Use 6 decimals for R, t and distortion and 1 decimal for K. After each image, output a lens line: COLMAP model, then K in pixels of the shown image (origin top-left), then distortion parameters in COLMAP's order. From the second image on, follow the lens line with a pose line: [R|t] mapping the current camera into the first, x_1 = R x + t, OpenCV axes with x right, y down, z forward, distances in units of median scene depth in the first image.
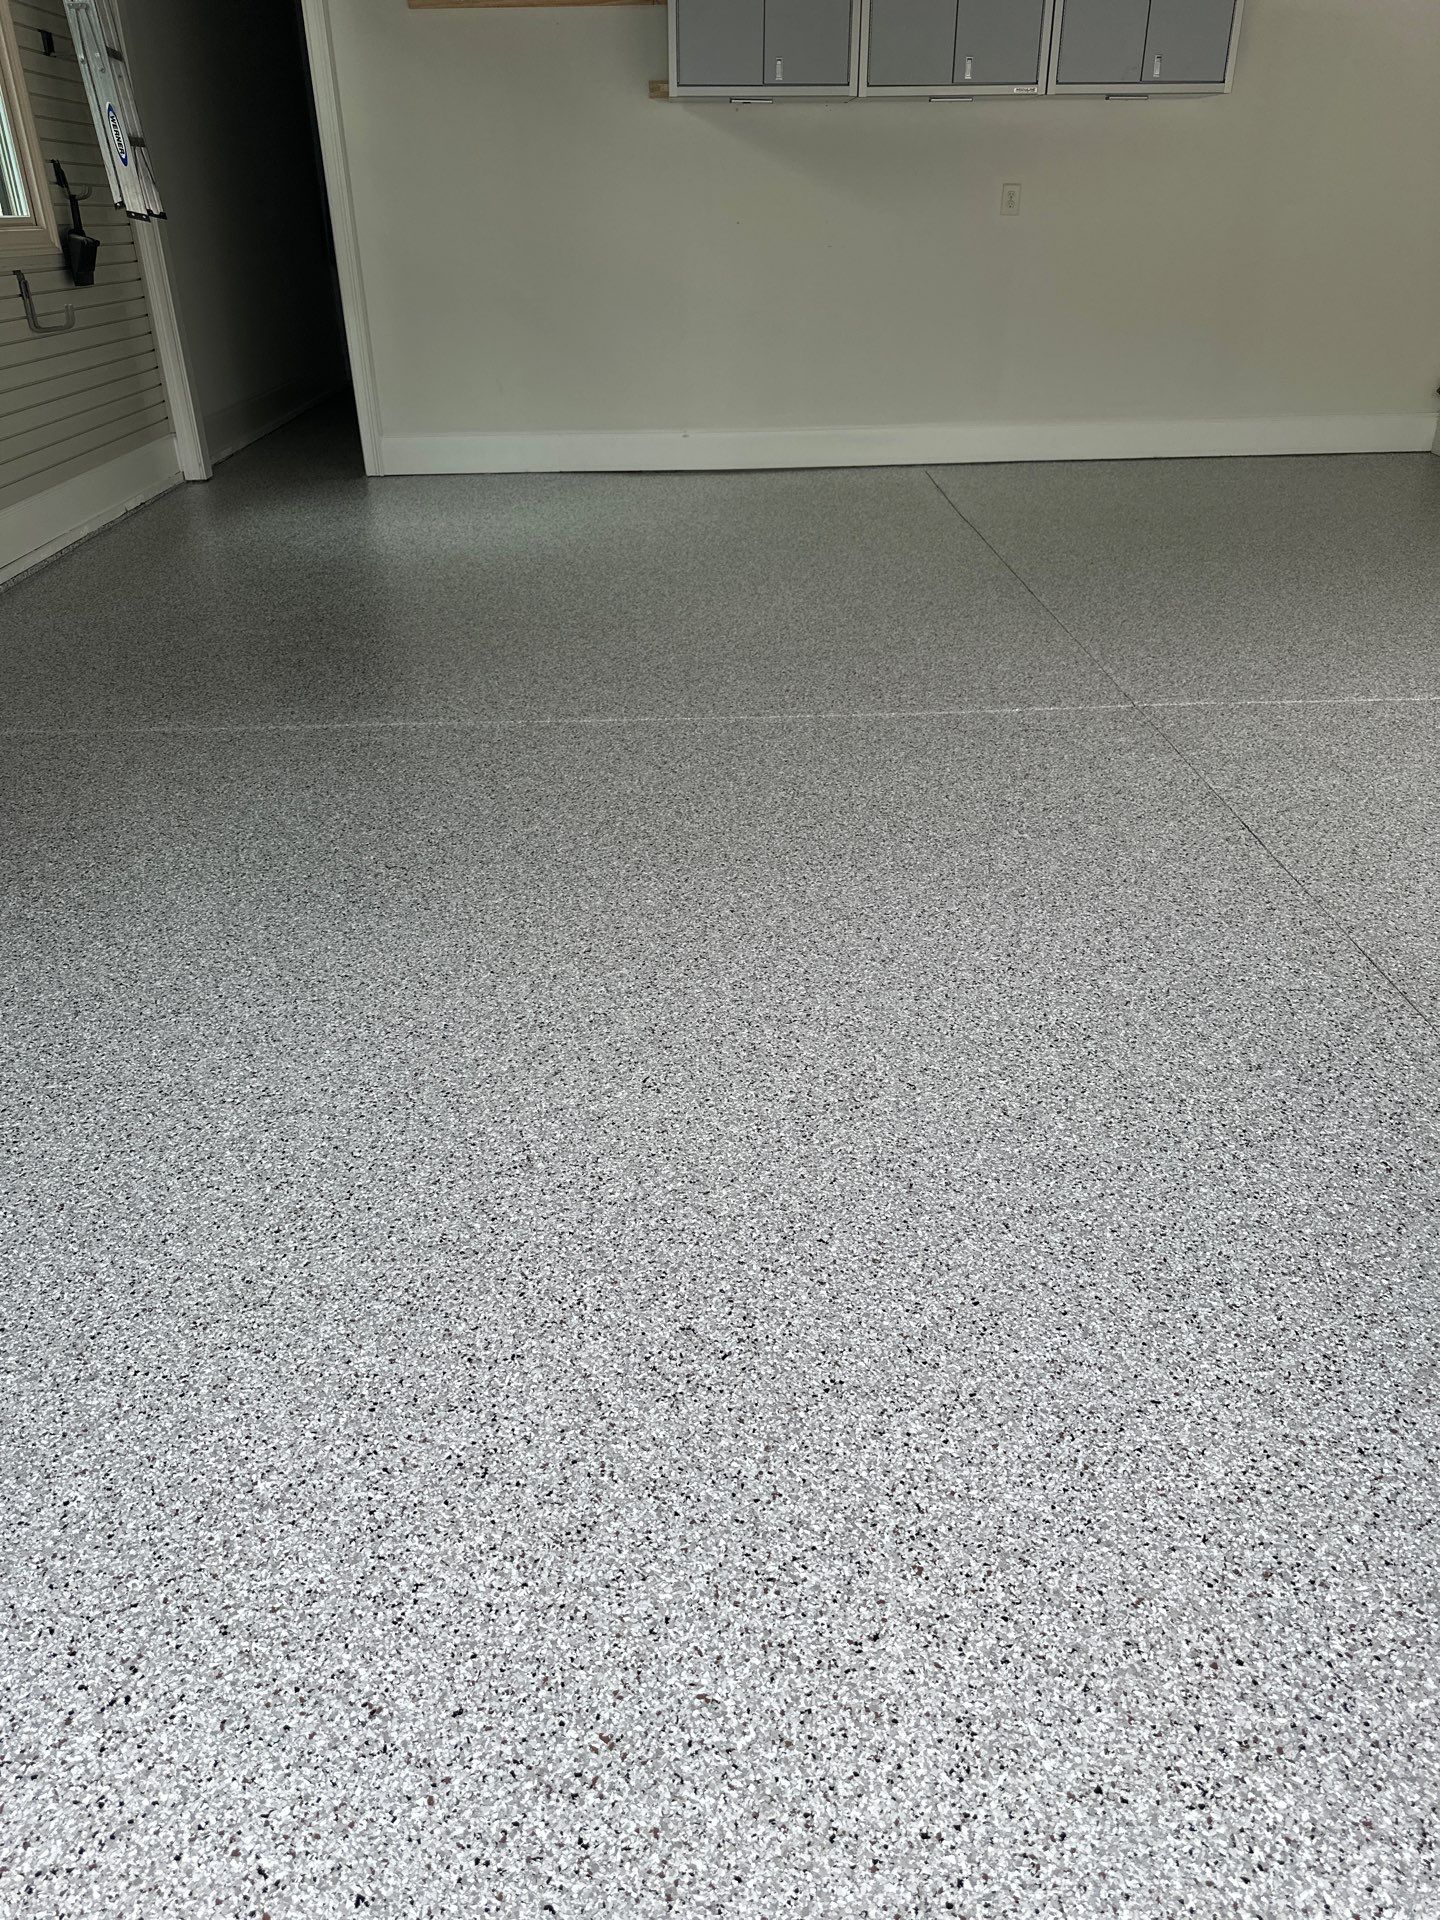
lens RADIAL K [[1386.9, 0, 716.6], [0, 1386.9, 943.8], [0, 0, 1]] dist [0.089354, -0.099060]
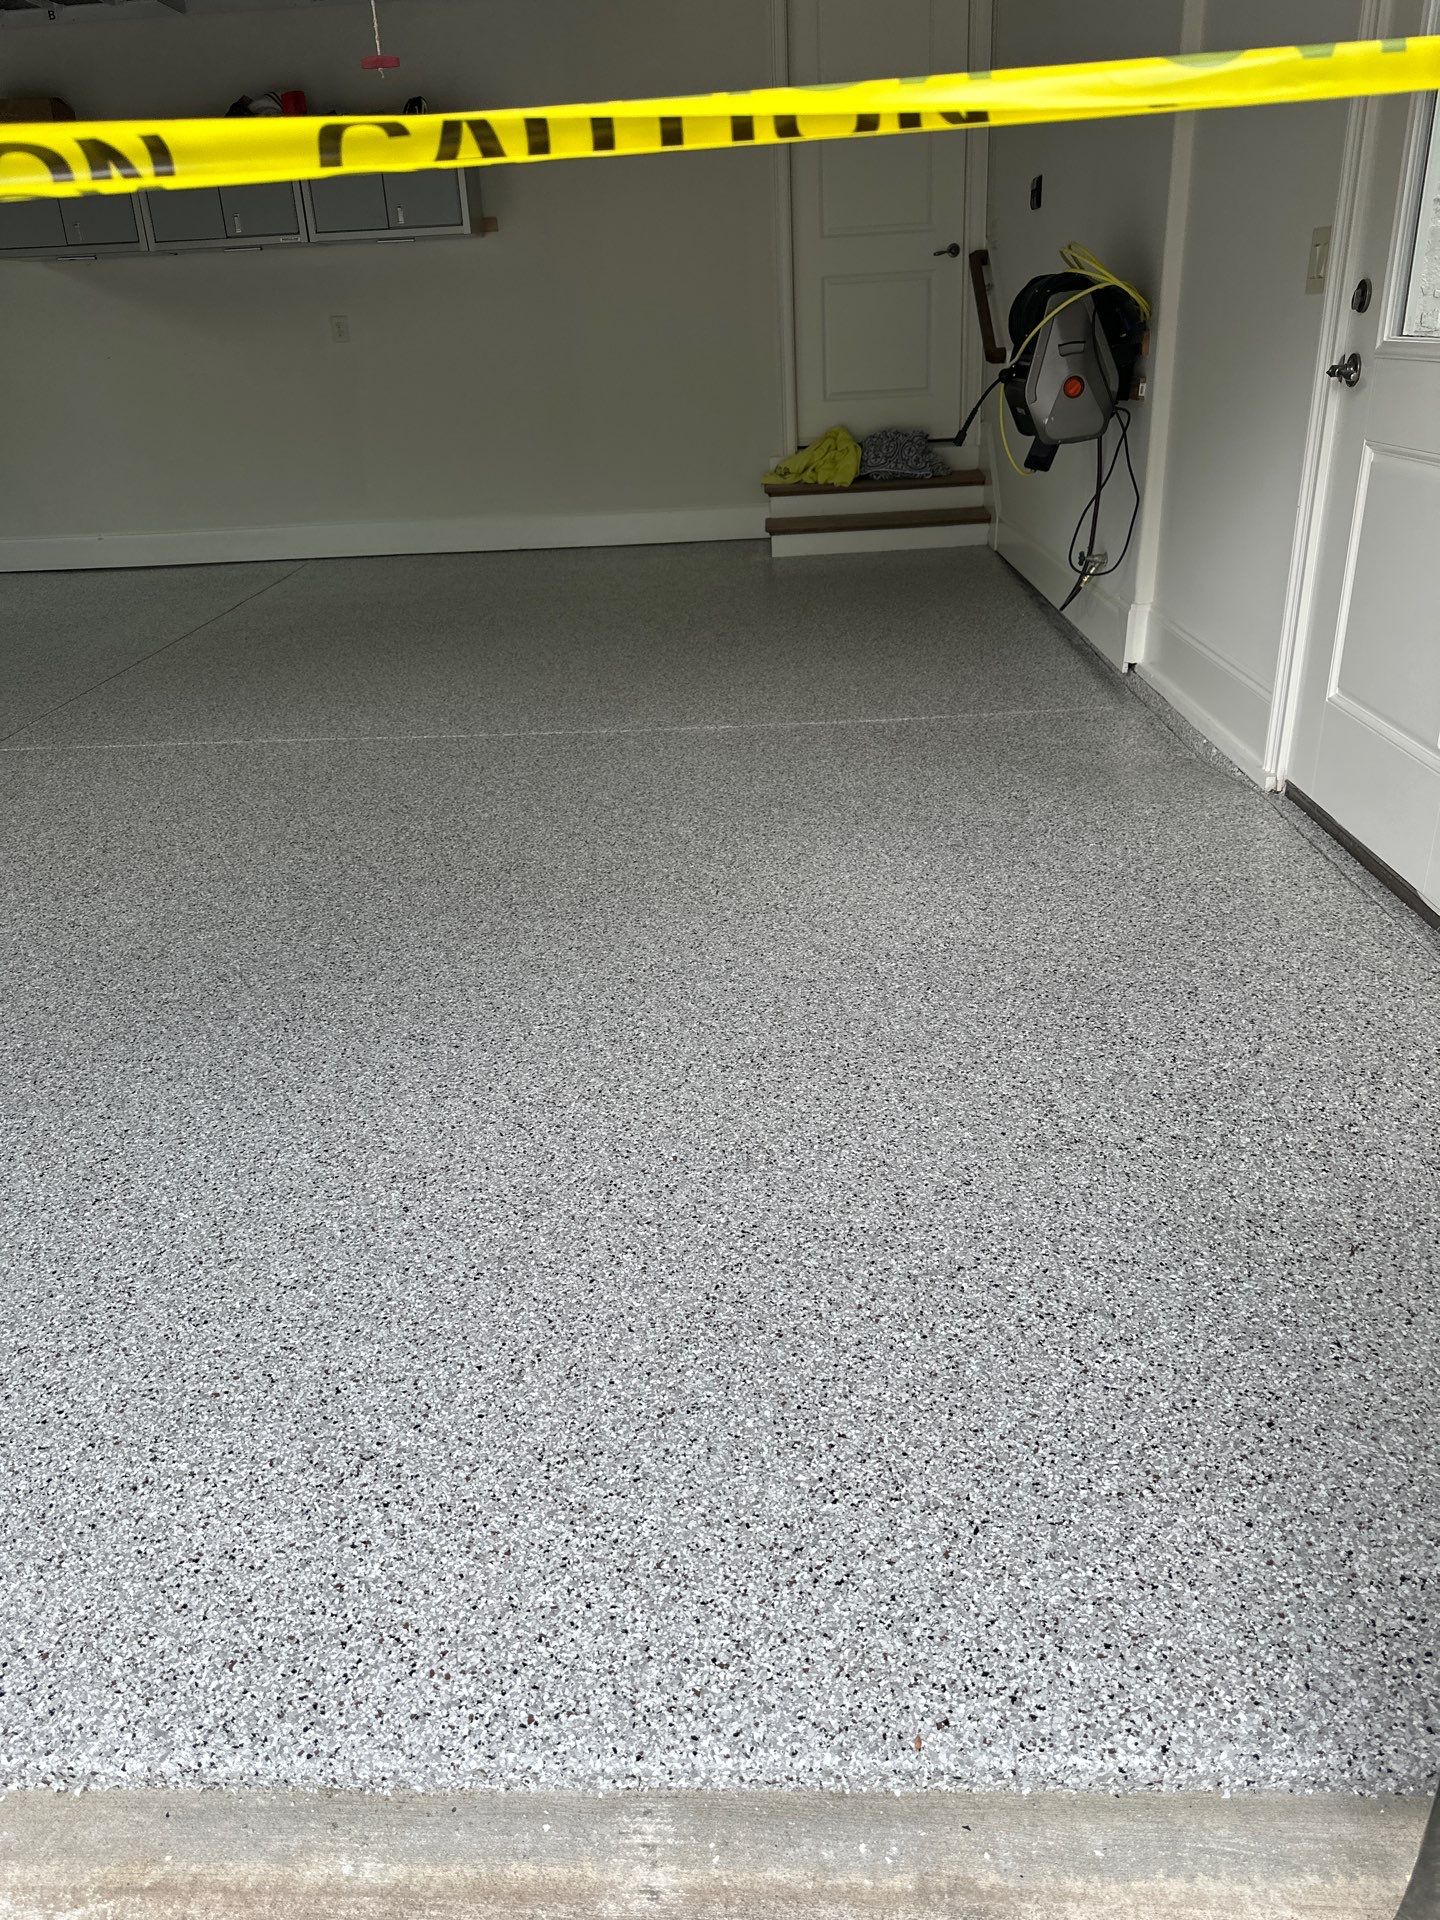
lens RADIAL K [[1386.9, 0, 731.2], [0, 1386.9, 950.0], [0, 0, 1]] dist [0.089354, -0.099060]
pose [[0.996276, -0.001834, -0.086205, 1.363616], [-0.003455, 0.998122, -0.061168, 0.092483], [0.086155, 0.061238, 0.994398, -0.164233]]
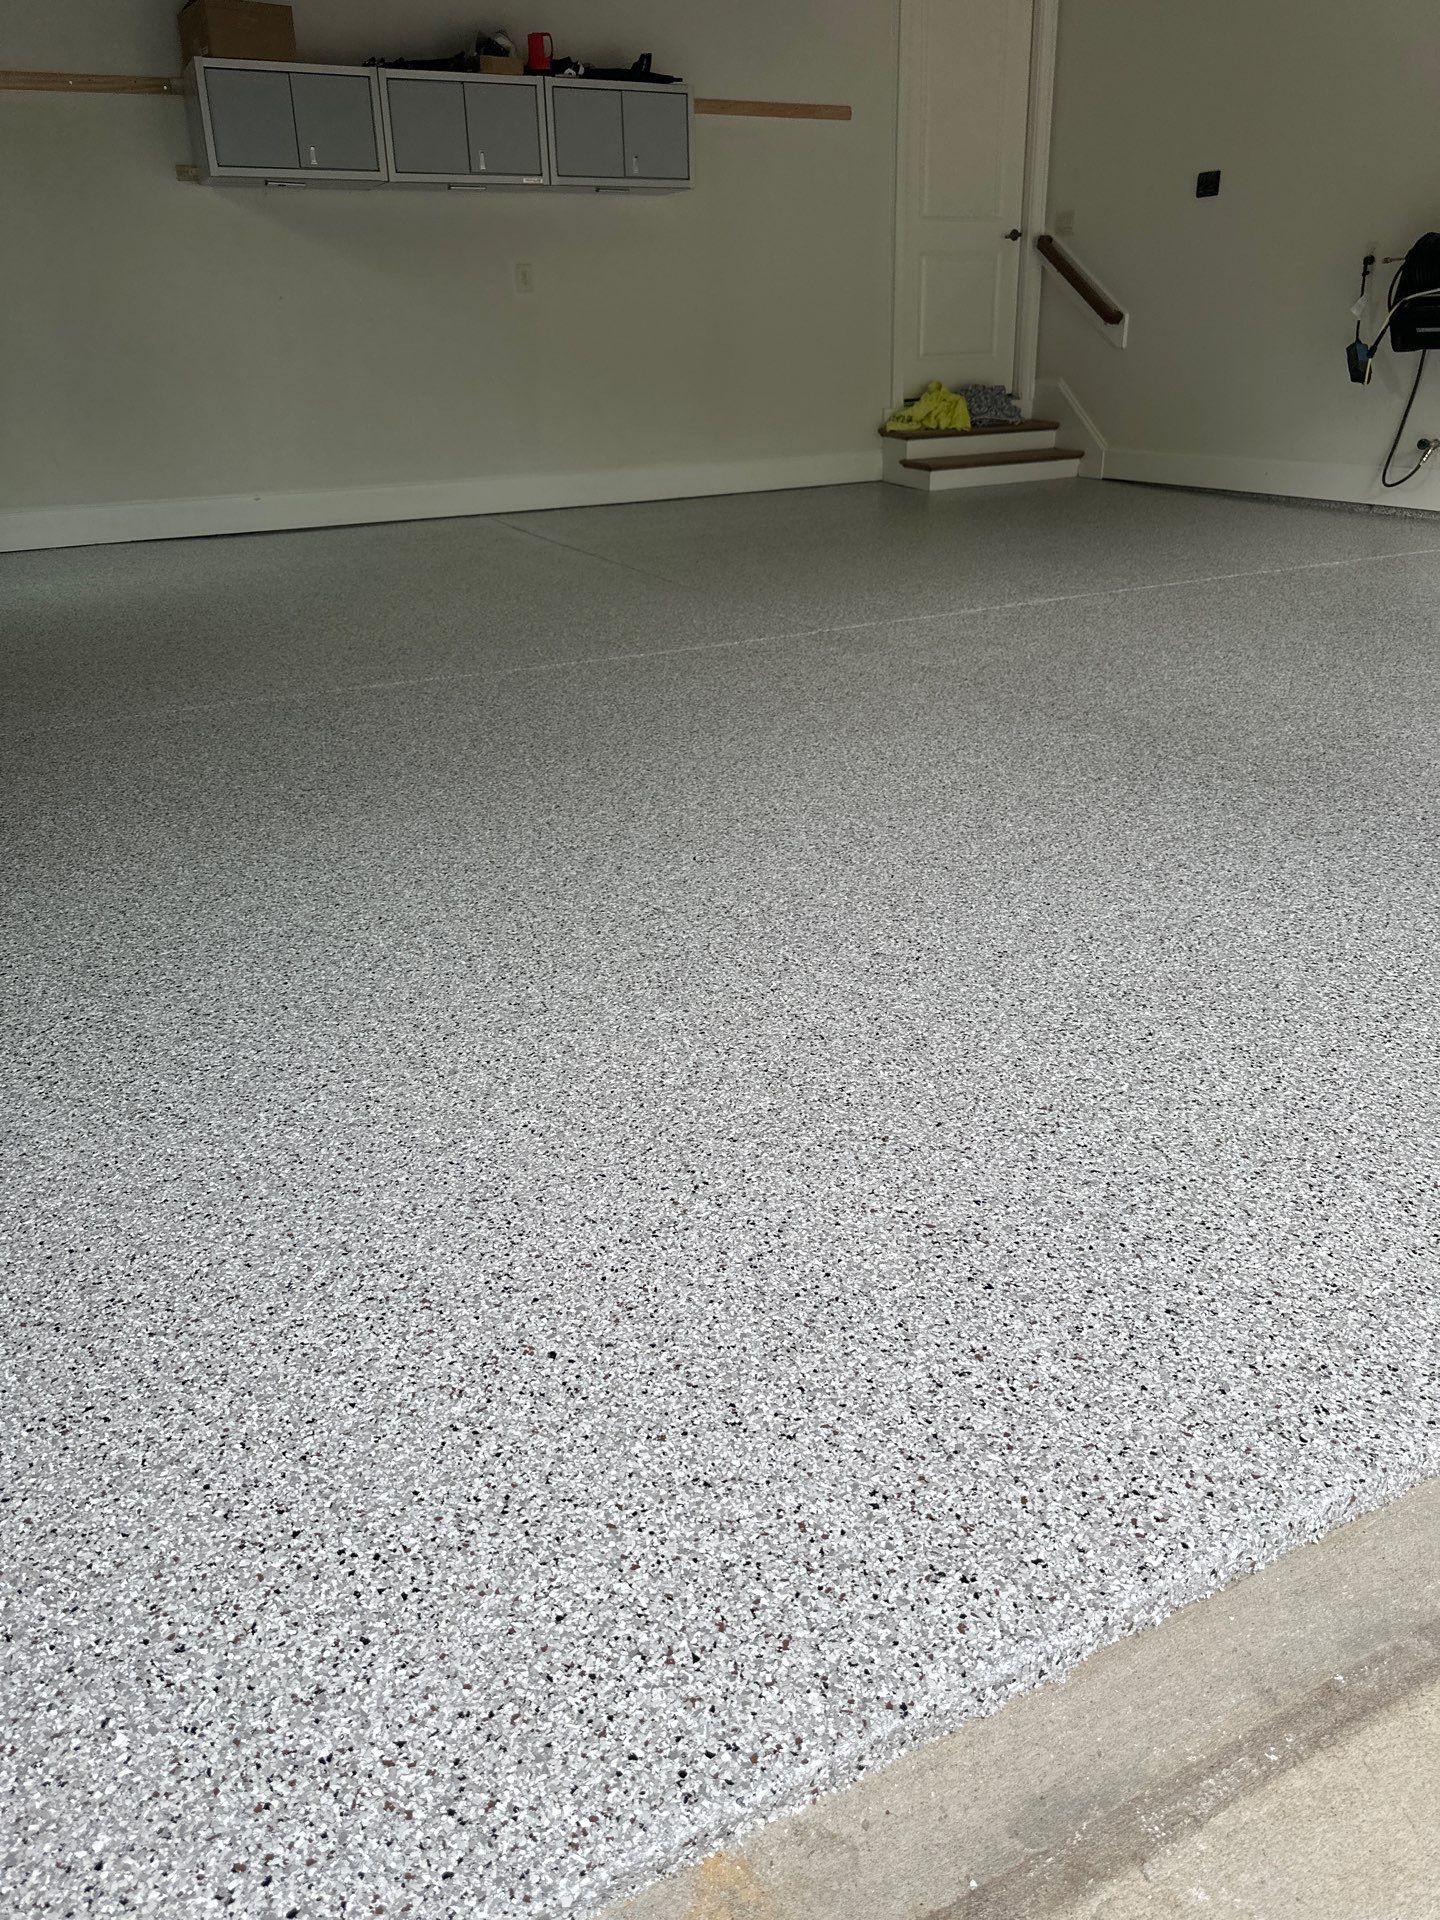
lens RADIAL K [[1386.9, 0, 722.5], [0, 1386.9, 943.7], [0, 0, 1]] dist [0.089354, -0.099060]
pose [[0.906228, -0.178287, 0.383361, -0.389312], [0.211956, 0.976145, -0.047076, 0.180056], [-0.365823, 0.123917, 0.922398, -0.080316]]
